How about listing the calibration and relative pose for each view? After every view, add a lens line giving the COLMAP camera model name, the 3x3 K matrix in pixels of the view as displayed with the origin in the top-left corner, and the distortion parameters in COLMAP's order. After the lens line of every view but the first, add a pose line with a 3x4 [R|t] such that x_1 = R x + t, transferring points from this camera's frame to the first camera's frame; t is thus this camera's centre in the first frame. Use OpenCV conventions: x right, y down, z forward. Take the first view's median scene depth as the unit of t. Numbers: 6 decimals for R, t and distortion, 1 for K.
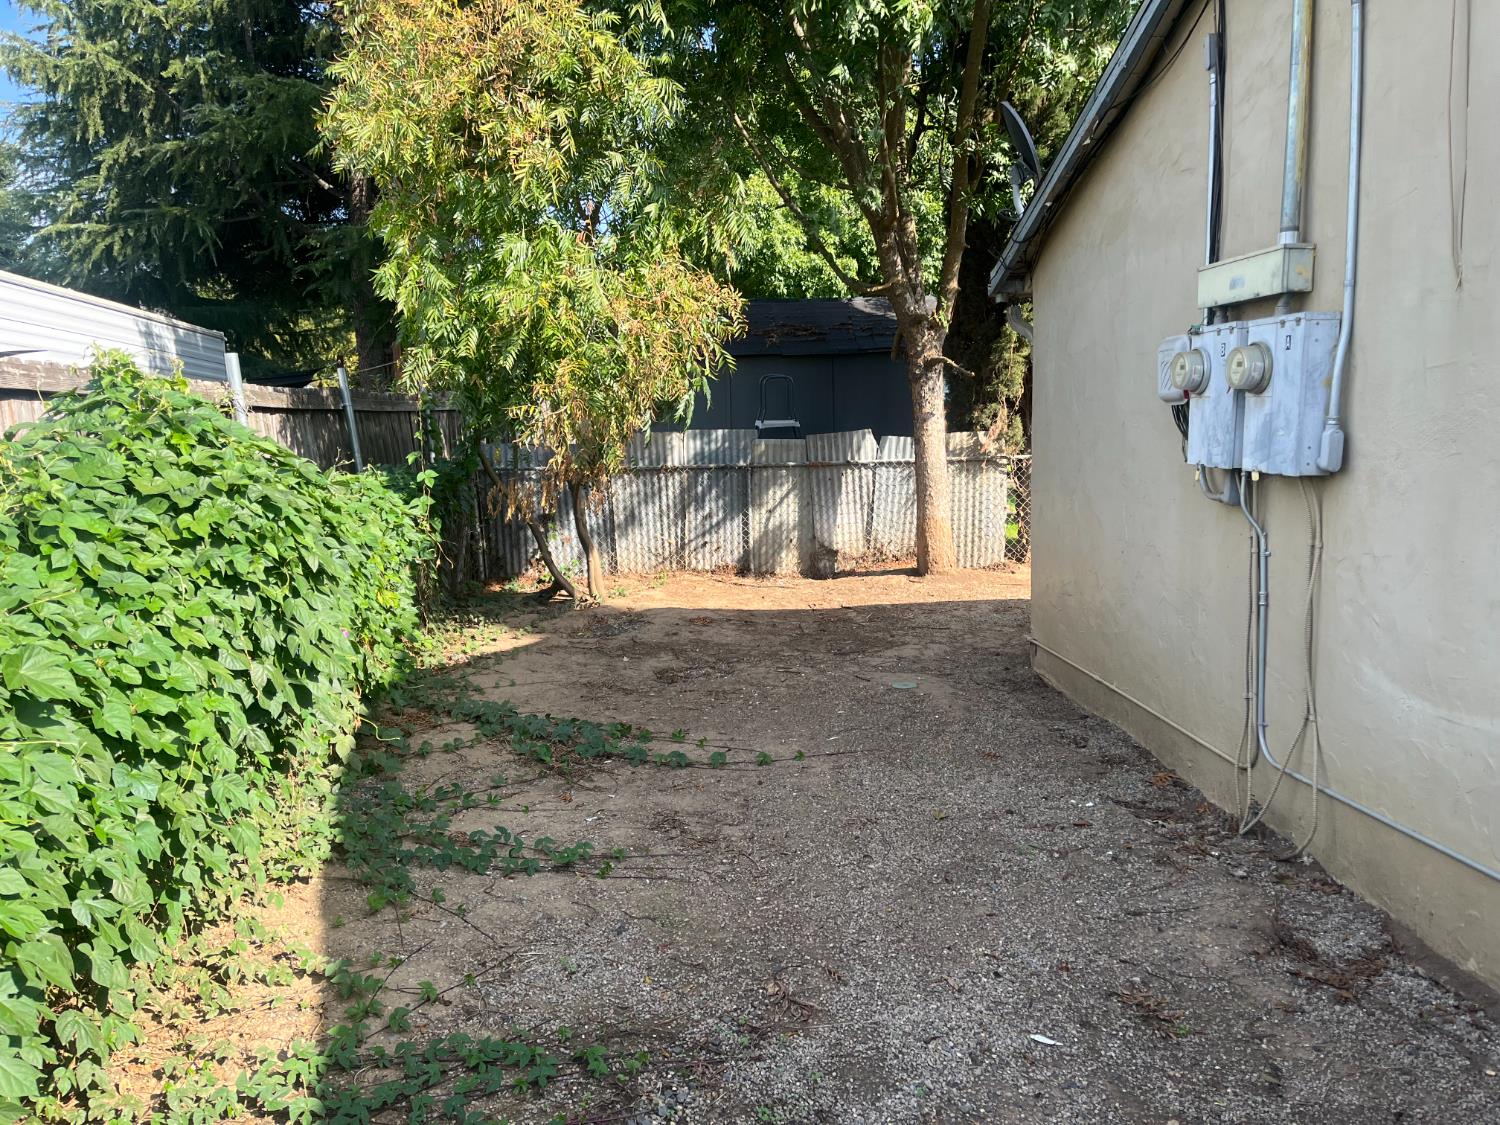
lens RADIAL K [[1132.0, 0, 750.0], [0, 1132.0, 562.5], [0, 0, 1]] dist [0.020033, 0.002814]
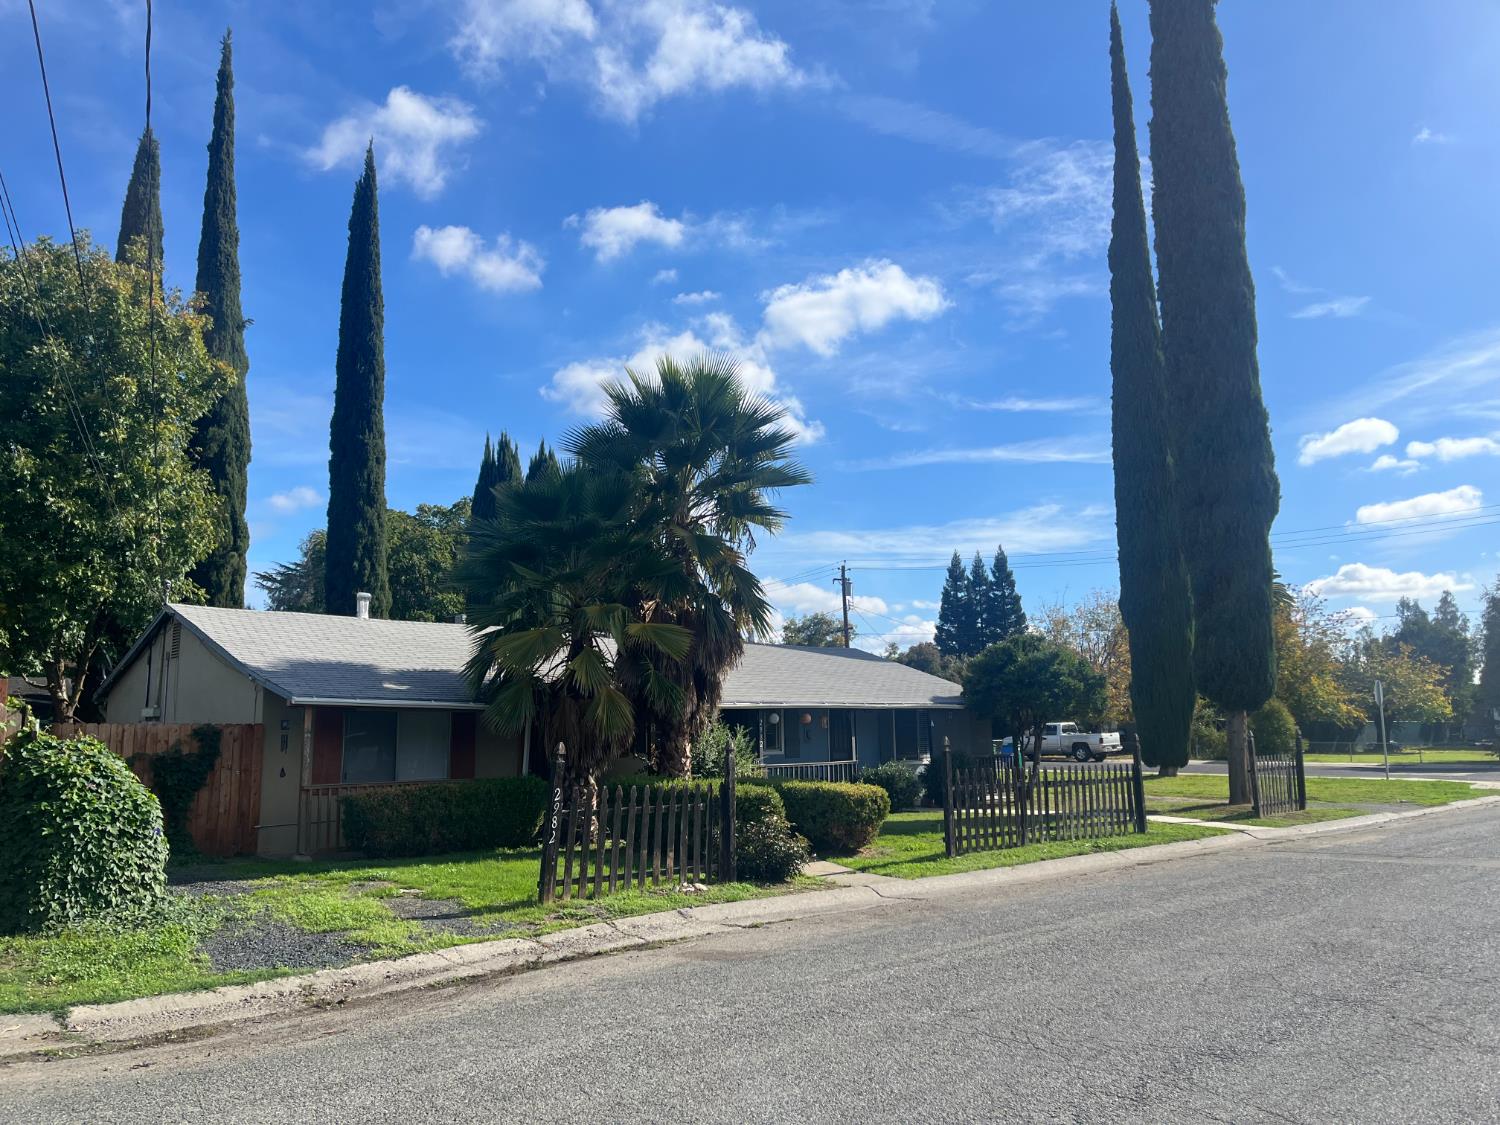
lens RADIAL K [[1103.9, 0, 747.9], [0, 1103.9, 571.9], [0, 0, 1]] dist [0.001745, -0.000397]
pose [[0.758280, 0.114468, 0.641801, -0.424689], [0.066371, 0.965795, -0.250670, 0.309817], [-0.648542, 0.232675, 0.724745, -2.529824]]
